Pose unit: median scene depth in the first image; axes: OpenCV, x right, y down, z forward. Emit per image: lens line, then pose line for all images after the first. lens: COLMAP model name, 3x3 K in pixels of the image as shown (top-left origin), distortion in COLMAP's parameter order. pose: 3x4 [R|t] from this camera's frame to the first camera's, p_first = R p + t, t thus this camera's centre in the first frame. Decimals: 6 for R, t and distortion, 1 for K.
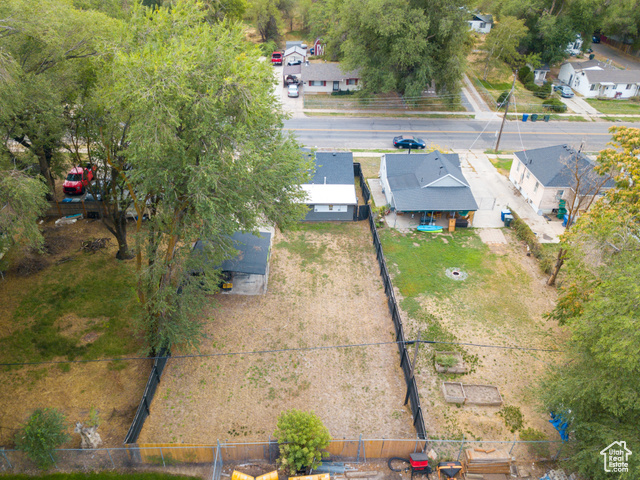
lens RADIAL K [[492.3, 0, 315.9], [0, 492.3, 242.4], [0, 0, 1]] dist [-0.000620, -0.004802]
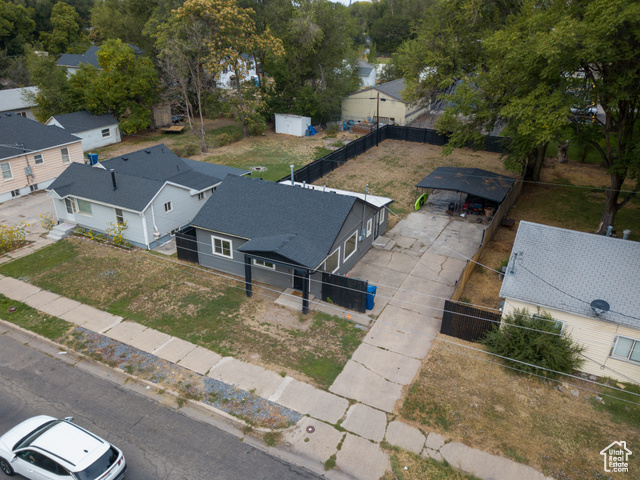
lens RADIAL K [[492.3, 0, 317.5], [0, 492.3, 242.1], [0, 0, 1]] dist [-0.000620, -0.004802]
pose [[-0.877161, -0.232724, 0.420034, -0.337783], [0.238881, 0.547321, 0.802107, -0.712547], [-0.416563, 0.803915, -0.424496, 1.590248]]
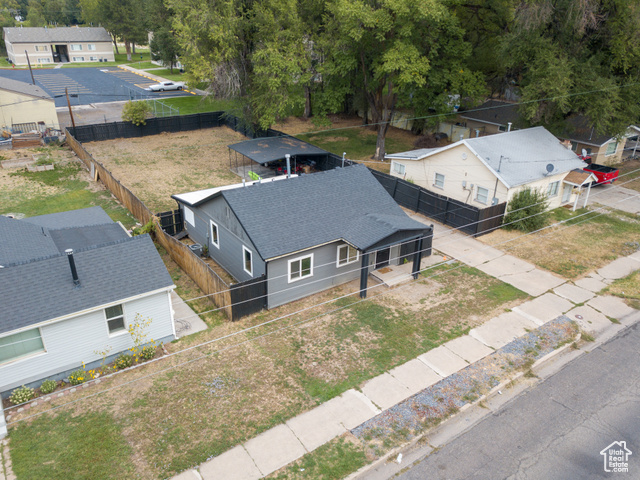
lens RADIAL K [[492.3, 0, 314.2], [0, 492.3, 238.2], [0, 0, 1]] dist [-0.000620, -0.004802]
pose [[-0.840627, 0.199149, -0.503672, 0.286140], [-0.324113, 0.560089, 0.762399, -0.640123], [0.433932, 0.804139, -0.406279, 1.565443]]
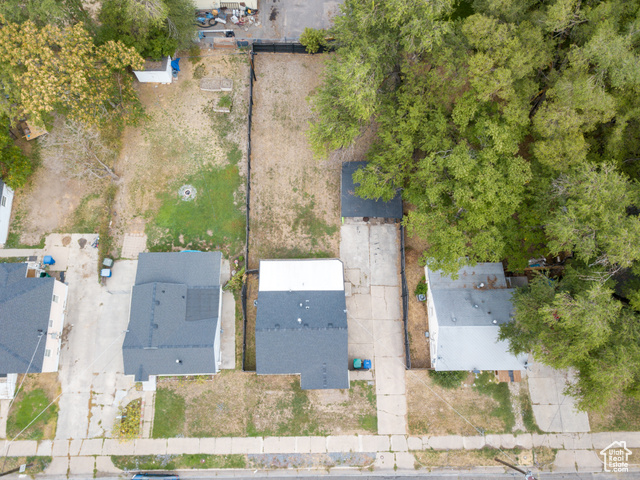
lens RADIAL K [[492.3, 0, 318.3], [0, 492.3, 239.6], [0, 0, 1]] dist [-0.000620, -0.004802]
pose [[-0.999174, -0.026318, -0.030950, -0.004859], [-0.021574, -0.301809, 0.953124, -1.182709], [-0.034425, 0.953005, 0.300992, 0.756614]]
